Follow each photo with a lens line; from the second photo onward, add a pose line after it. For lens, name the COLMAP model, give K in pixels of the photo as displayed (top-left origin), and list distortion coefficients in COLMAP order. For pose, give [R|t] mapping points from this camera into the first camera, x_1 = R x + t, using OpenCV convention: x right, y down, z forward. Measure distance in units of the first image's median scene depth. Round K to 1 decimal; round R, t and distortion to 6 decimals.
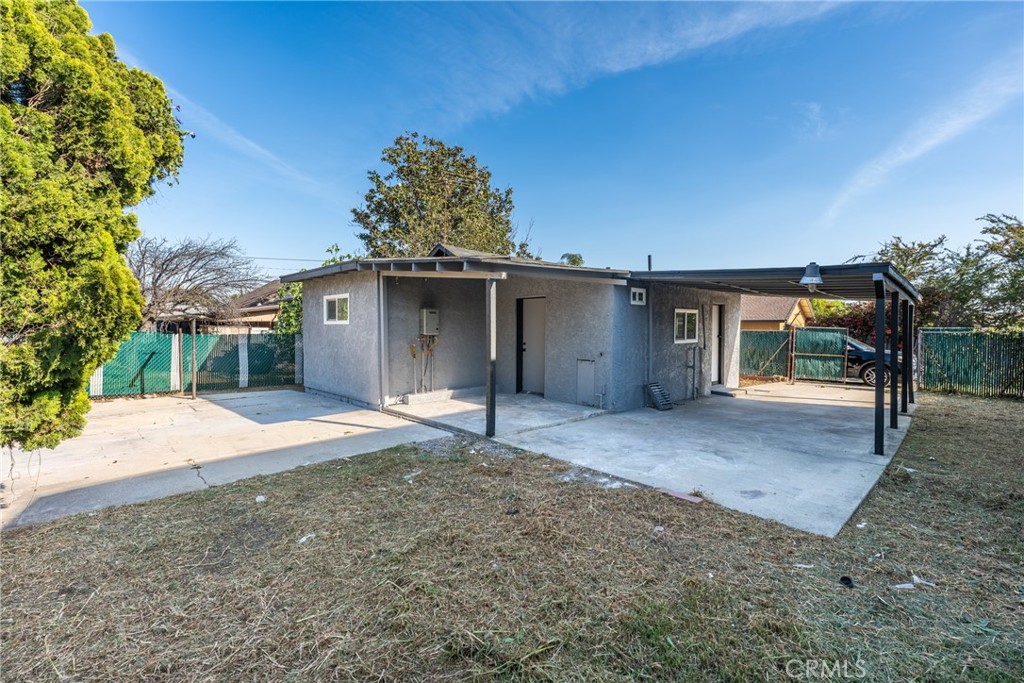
lens RADIAL K [[449.7, 0, 512.0], [0, 449.7, 341.5], [0, 0, 1]] dist [-0.000056, 0.000048]
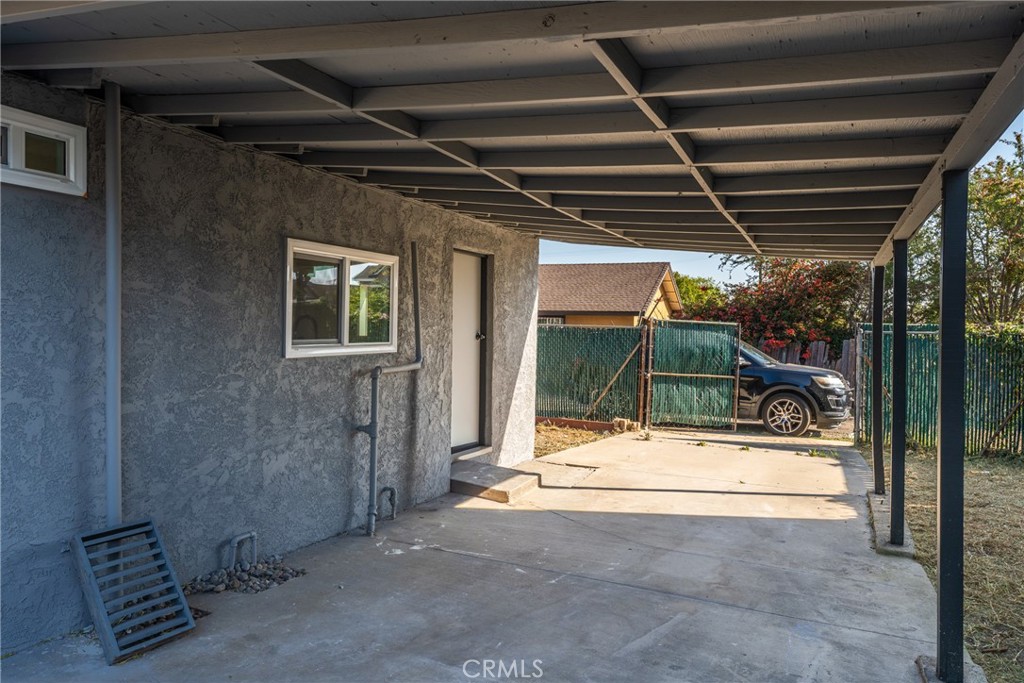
lens RADIAL K [[712.9, 0, 512.0], [0, 712.9, 341.5], [0, 0, 1]] dist [0.001452, 0.000142]
pose [[0.936171, 0.006700, 0.351480, 0.209836], [-0.004816, 0.999969, -0.006233, -0.002425], [-0.351511, 0.004142, 0.936175, 0.320905]]
